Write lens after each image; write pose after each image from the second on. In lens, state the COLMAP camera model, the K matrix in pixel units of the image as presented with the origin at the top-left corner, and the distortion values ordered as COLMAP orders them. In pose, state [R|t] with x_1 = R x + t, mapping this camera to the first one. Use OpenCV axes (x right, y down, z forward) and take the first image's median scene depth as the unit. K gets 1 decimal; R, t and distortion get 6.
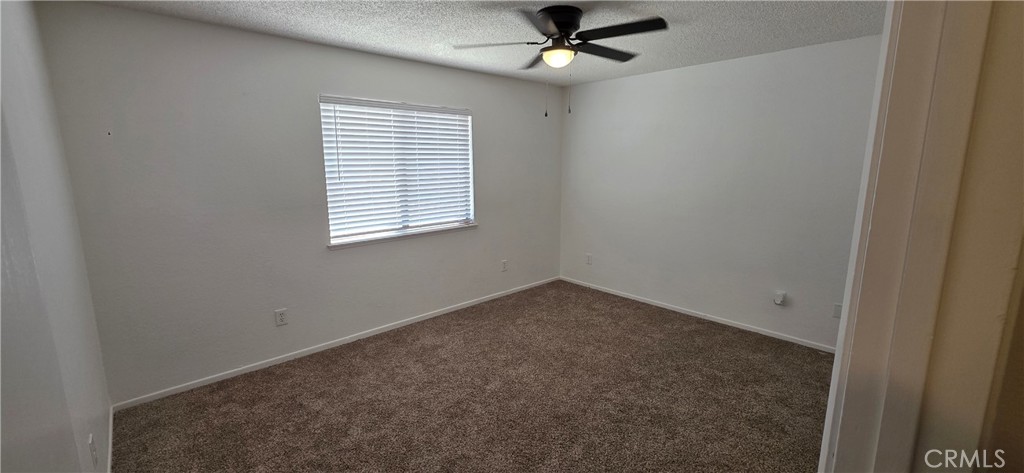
lens RADIAL K [[416.3, 0, 497.1], [0, 416.3, 227.2], [0, 0, 1]] dist [0.004333, -0.000487]
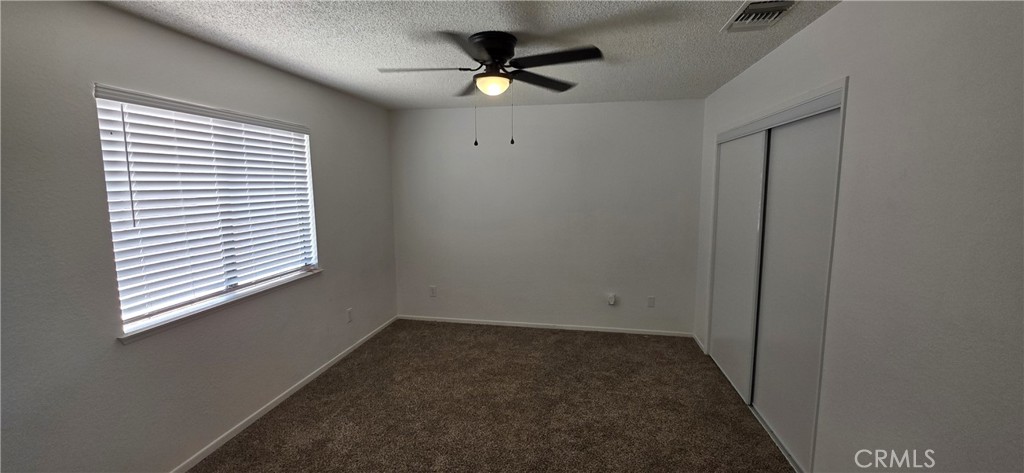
lens RADIAL K [[416.3, 0, 520.8], [0, 416.3, 229.3], [0, 0, 1]] dist [0.004333, -0.000487]
pose [[0.799253, -0.066091, 0.597350, -0.239386], [0.099327, 0.994793, -0.022835, -0.031226], [-0.592730, 0.077584, 0.801656, 0.145055]]
